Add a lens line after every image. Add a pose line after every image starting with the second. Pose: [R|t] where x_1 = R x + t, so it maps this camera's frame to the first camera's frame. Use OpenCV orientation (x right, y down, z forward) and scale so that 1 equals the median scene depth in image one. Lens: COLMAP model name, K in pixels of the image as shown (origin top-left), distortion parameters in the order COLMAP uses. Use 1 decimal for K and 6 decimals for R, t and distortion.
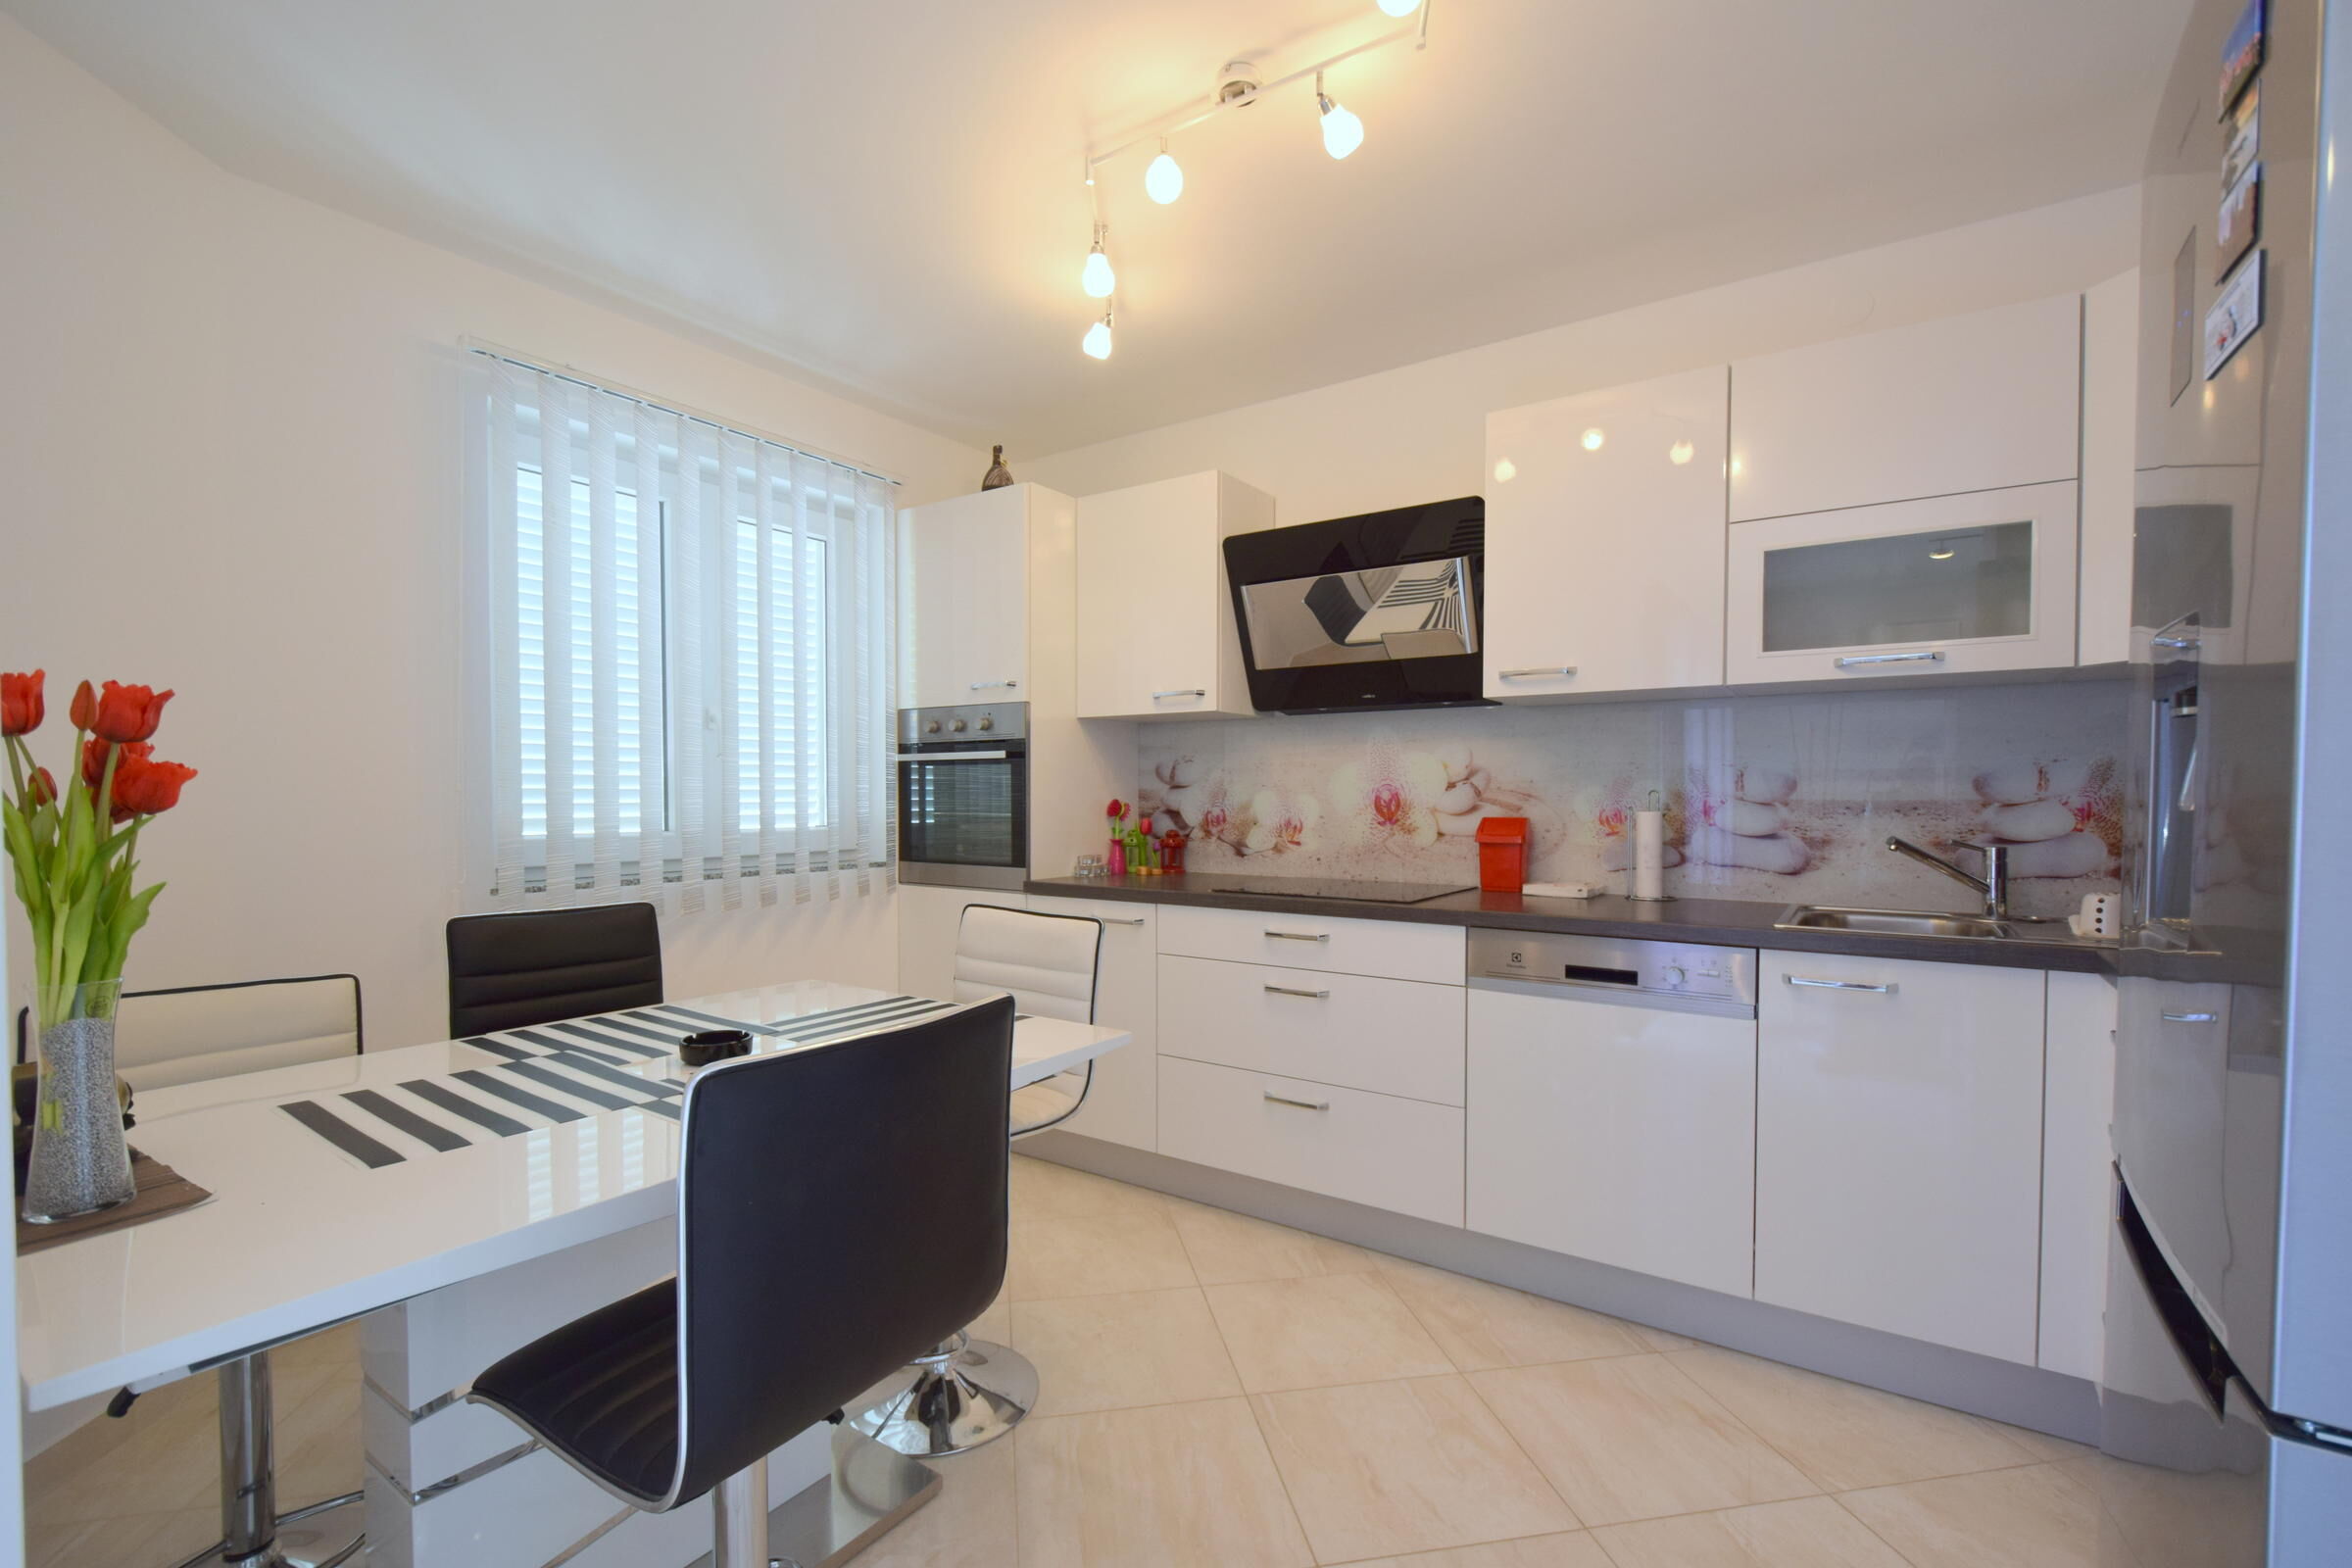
lens RADIAL K [[1020.1, 0, 1185.3], [0, 1020.1, 821.0], [0, 0, 1]] dist [0.004868, -0.005508]
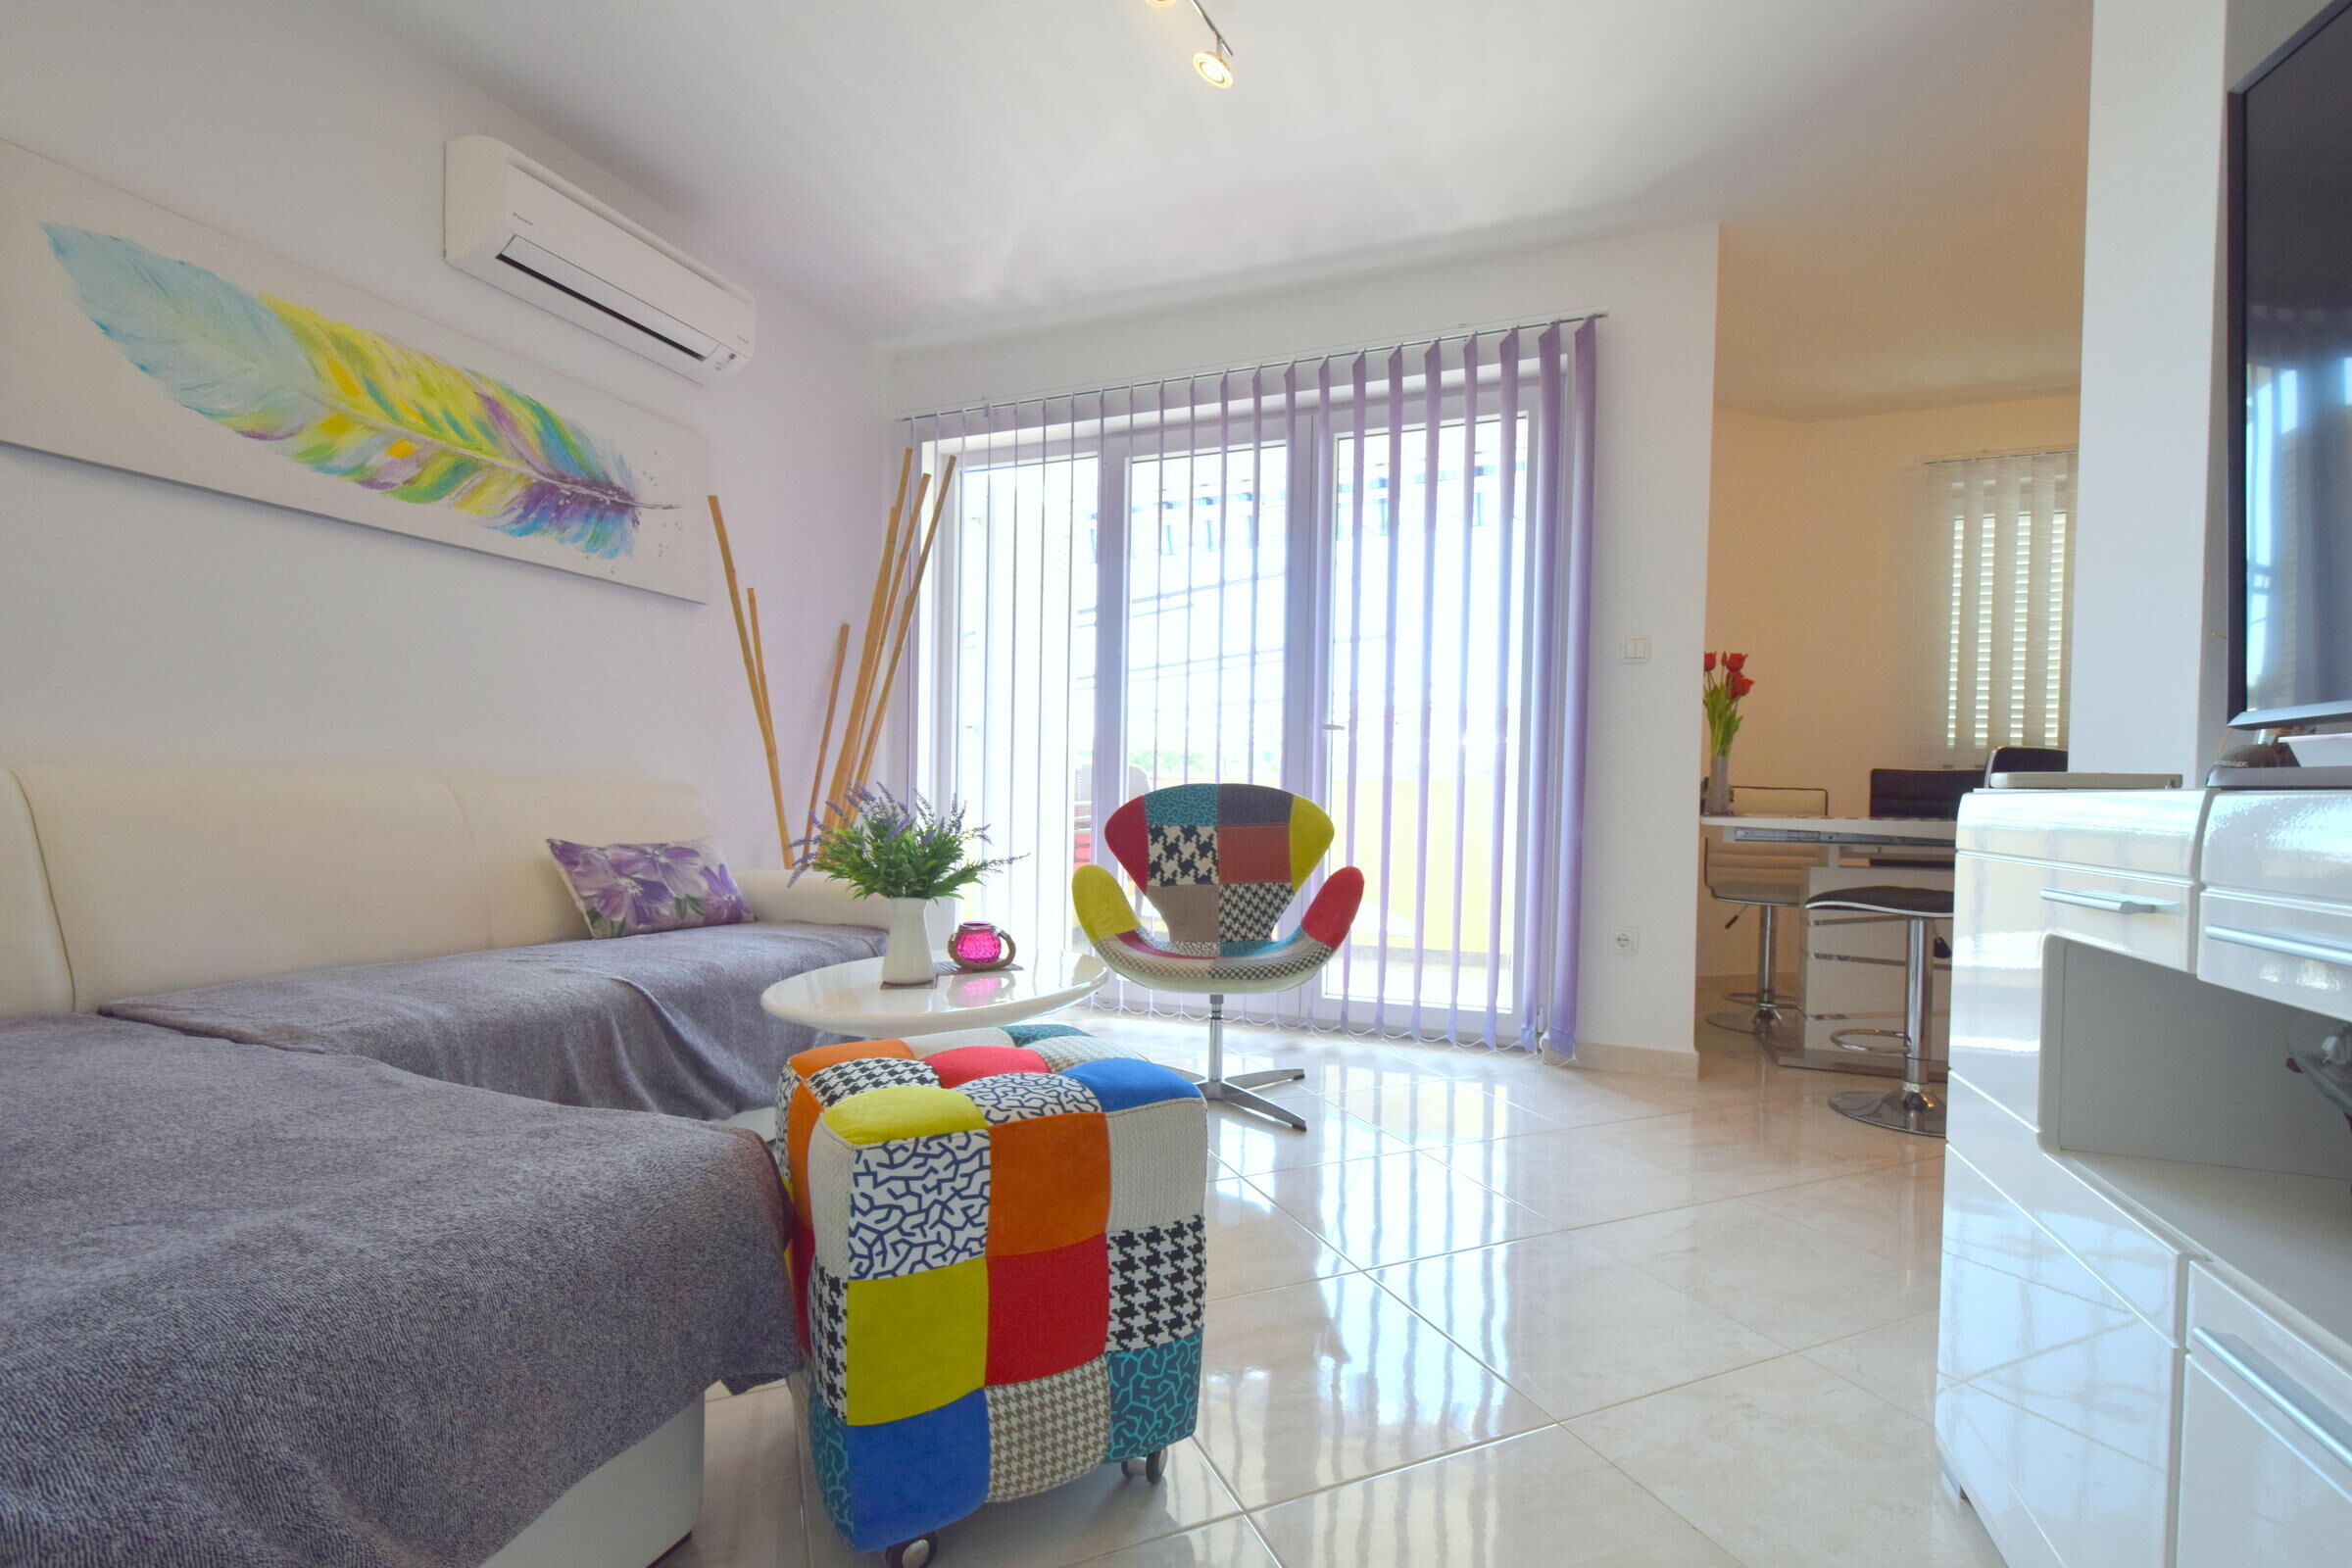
lens RADIAL K [[1020.1, 0, 1187.0], [0, 1020.1, 806.5], [0, 0, 1]] dist [0.004868, -0.005508]
pose [[0.224050, 0.014845, -0.974464, 0.570438], [-0.039729, 0.999192, 0.006087, 0.129955], [0.973767, 0.037350, 0.224459, -0.461384]]
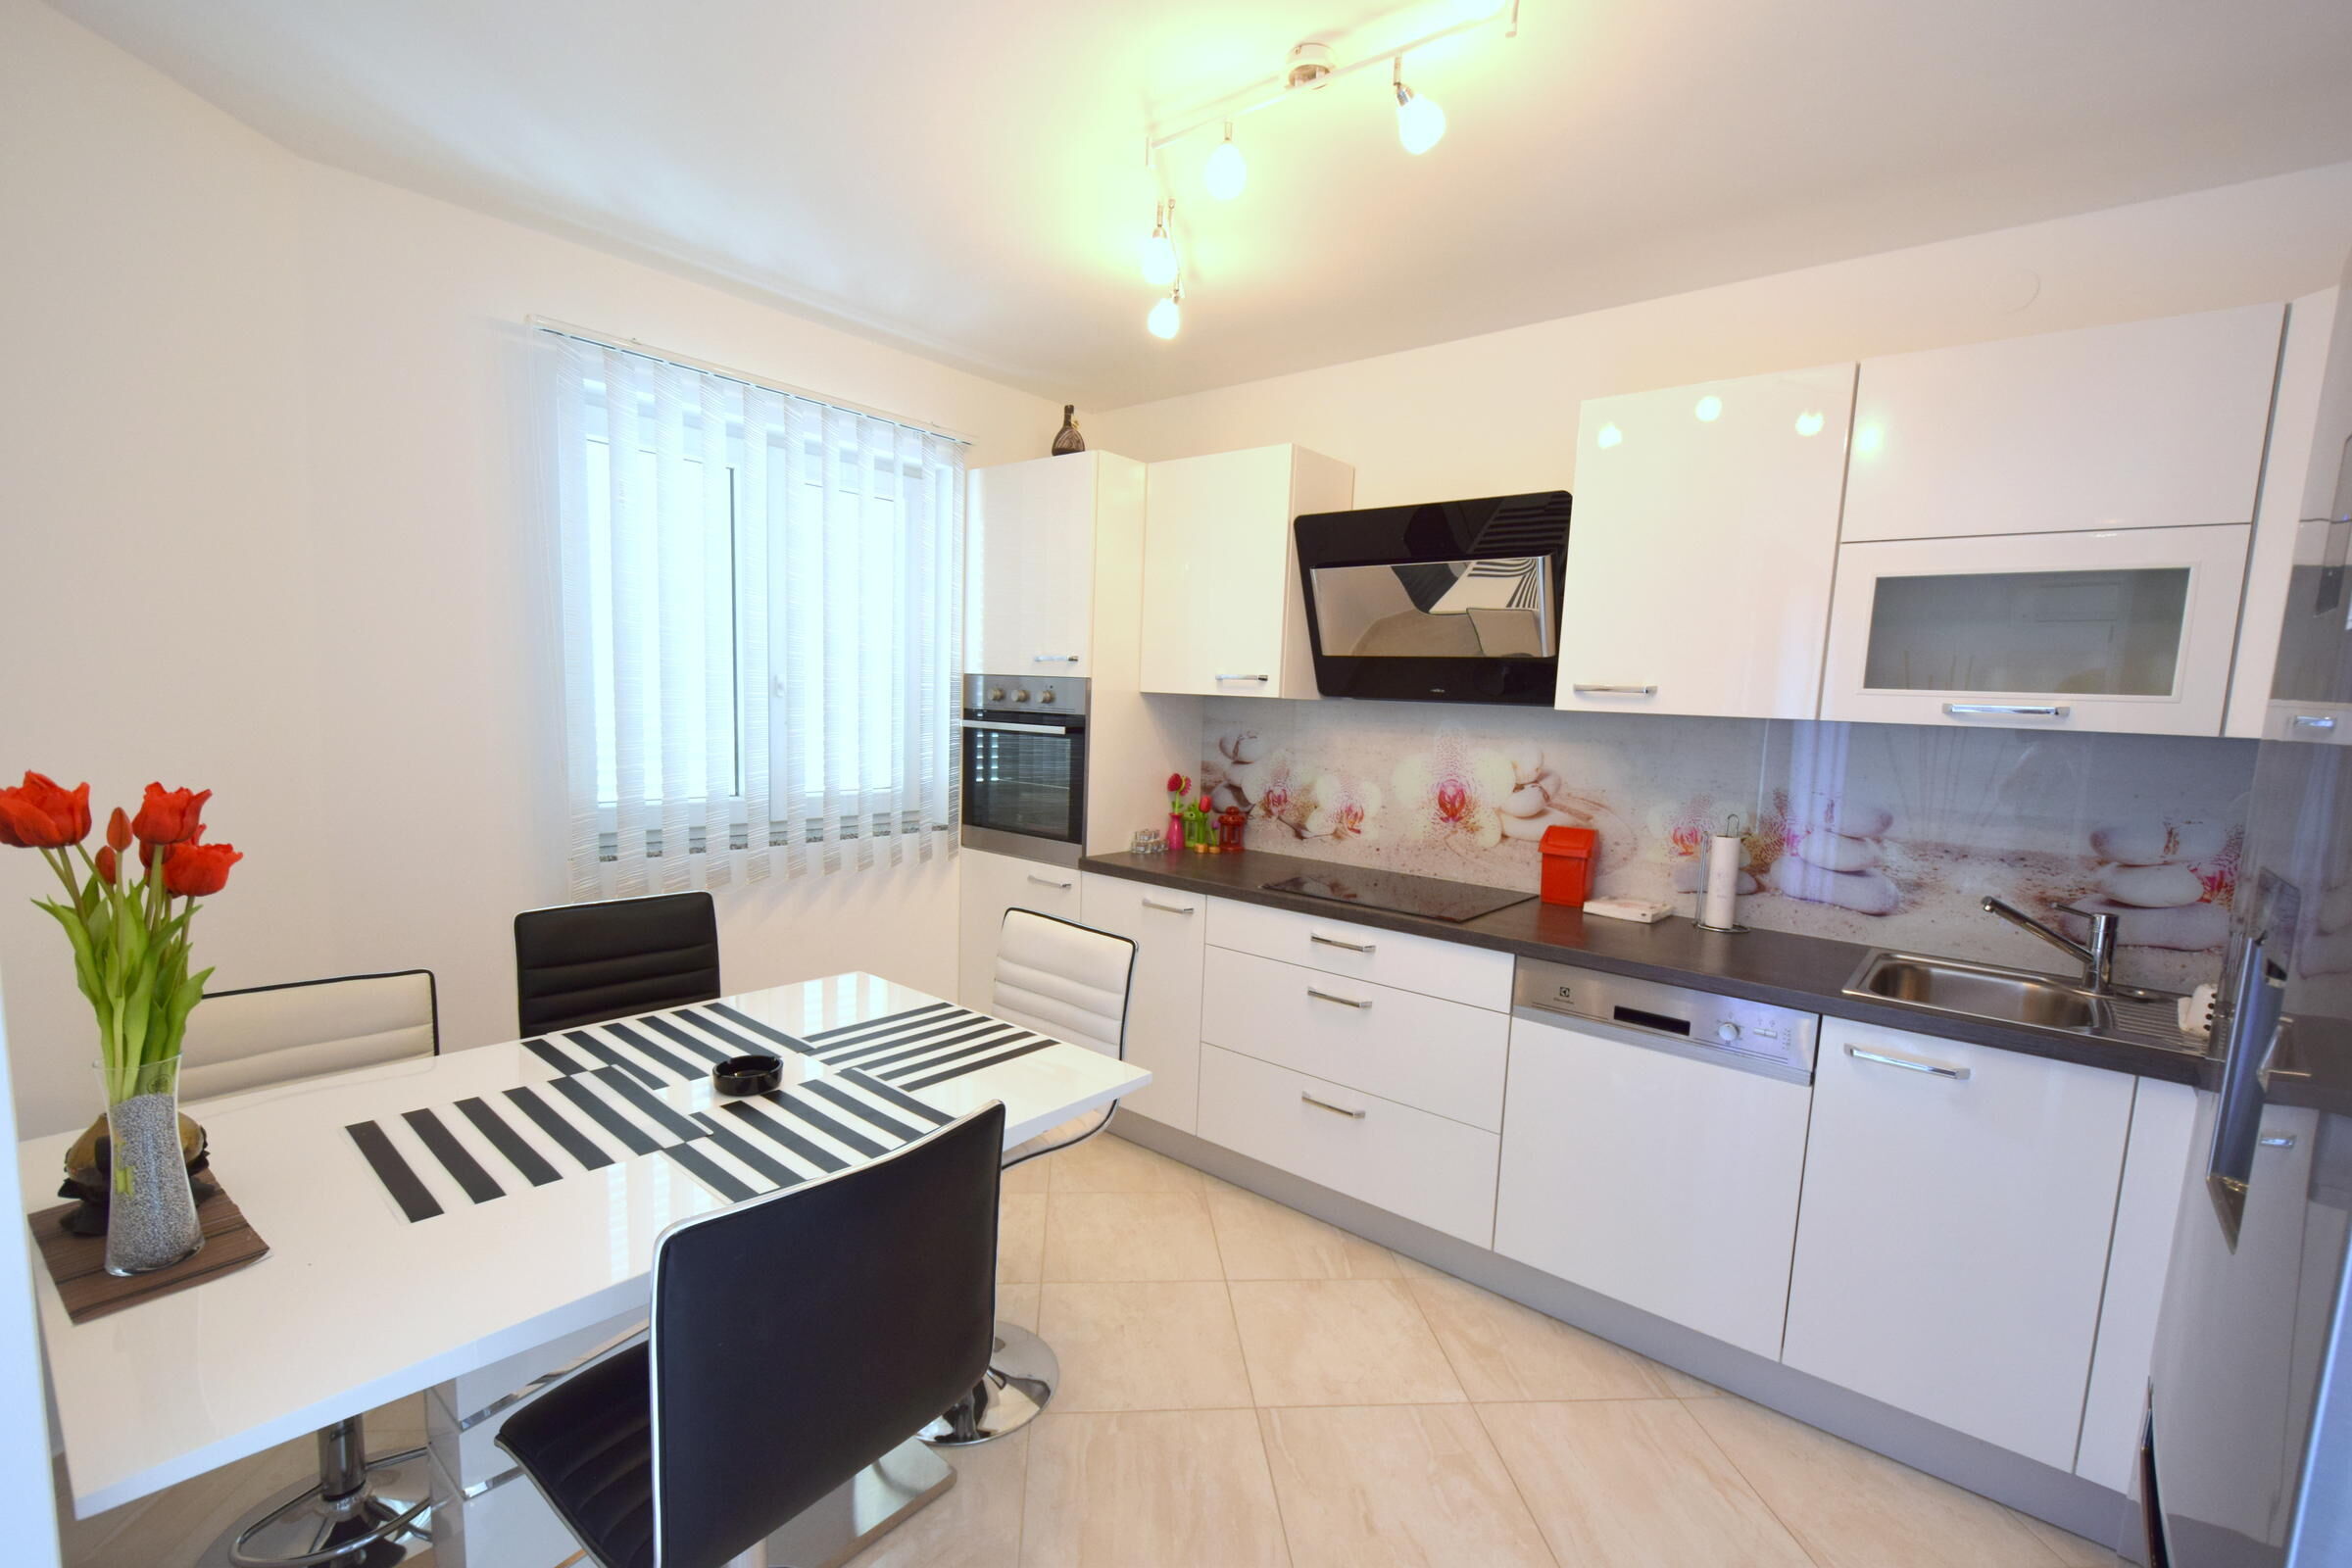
lens RADIAL K [[1020.1, 0, 1185.4], [0, 1020.1, 822.2], [0, 0, 1]] dist [0.004868, -0.005508]
pose [[0.995060, 0.050117, -0.085695, 0.031877], [-0.041938, 0.994621, 0.094713, -0.079827], [0.089980, -0.090651, 0.991809, 0.016136]]
